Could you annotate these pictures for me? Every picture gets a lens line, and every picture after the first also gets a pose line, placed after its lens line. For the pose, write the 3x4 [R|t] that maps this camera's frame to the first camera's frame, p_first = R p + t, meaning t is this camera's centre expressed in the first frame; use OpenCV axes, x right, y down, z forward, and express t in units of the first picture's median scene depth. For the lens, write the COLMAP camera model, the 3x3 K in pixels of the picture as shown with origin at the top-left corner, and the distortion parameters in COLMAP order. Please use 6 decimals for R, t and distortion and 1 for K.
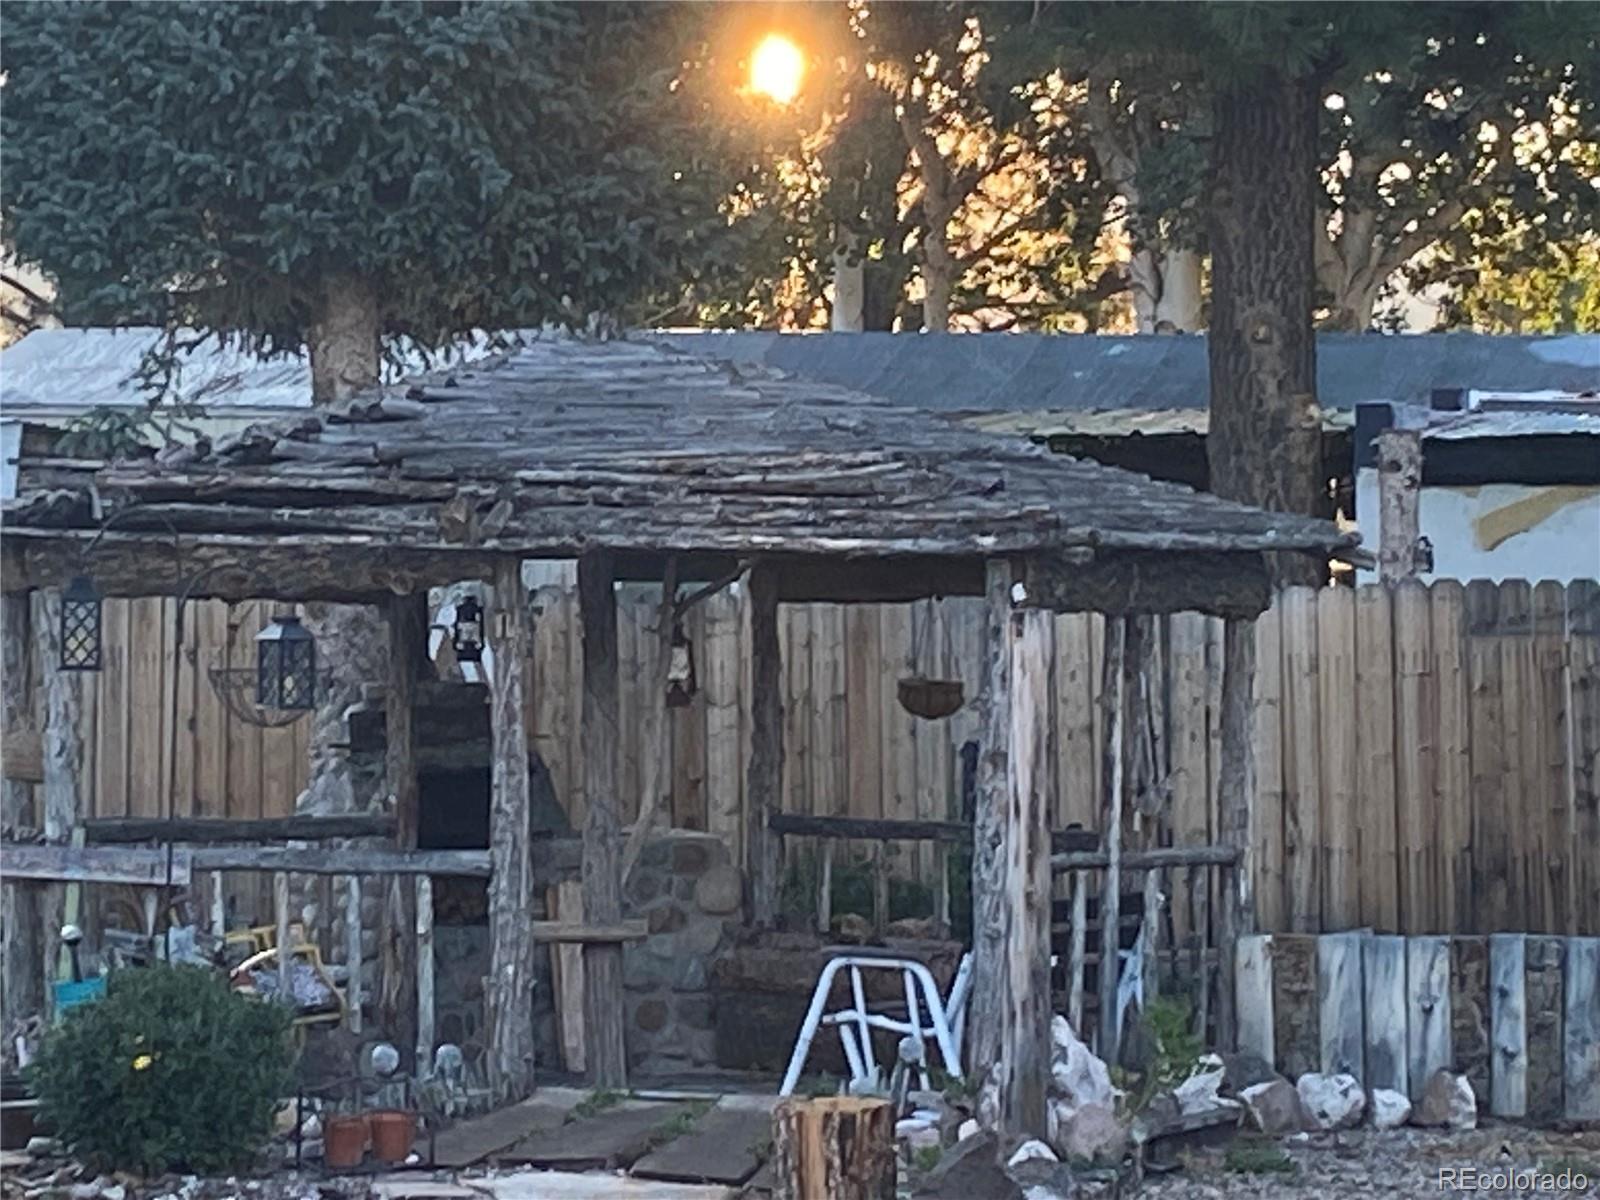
lens RADIAL K [[6273.6, 0, 800.0], [0, 6273.6, 600.0], [0, 0, 1]] dist [0.332181, 0.318029]
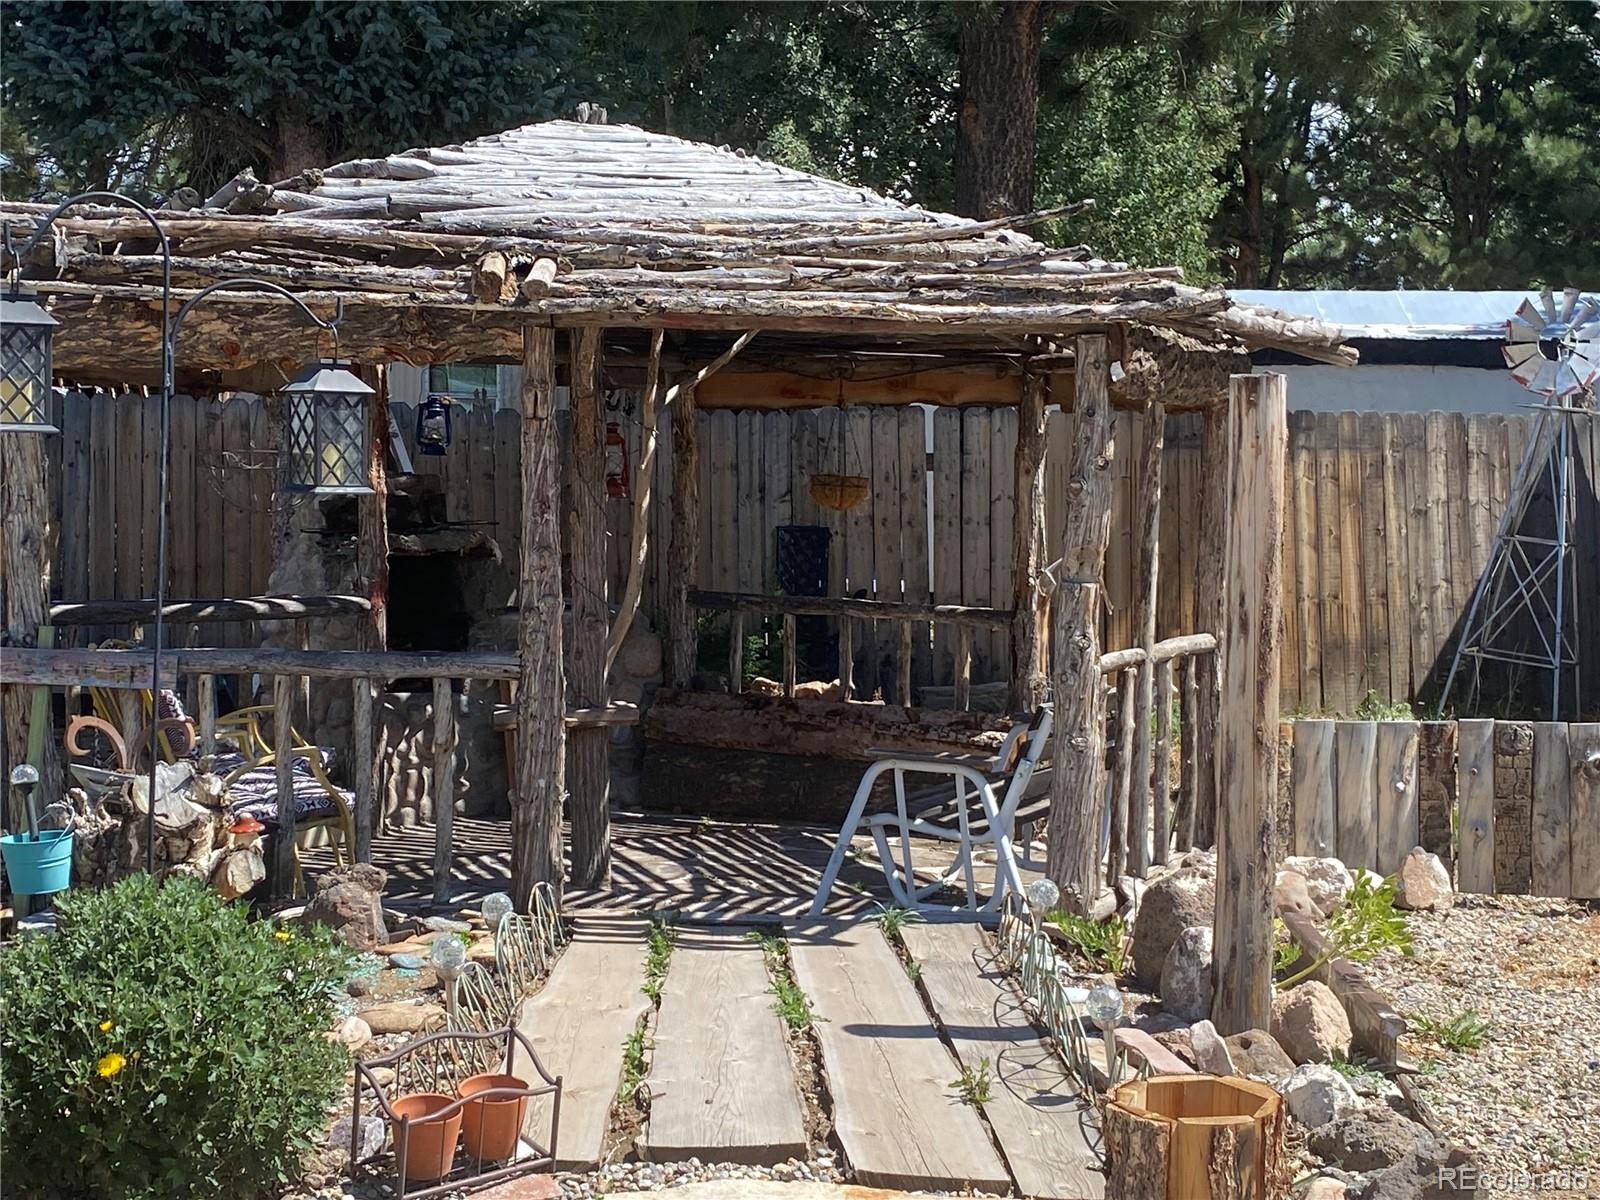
lens RADIAL K [[2491.8, 0, 800.0], [0, 2491.8, 600.0], [0, 0, 1]] dist [0.239687, -0.760254]
pose [[0.988232, 0.000328, 0.152963, -0.061736], [-0.008854, 0.998443, 0.055066, 0.011519], [-0.152707, -0.055772, 0.986697, 0.610125]]
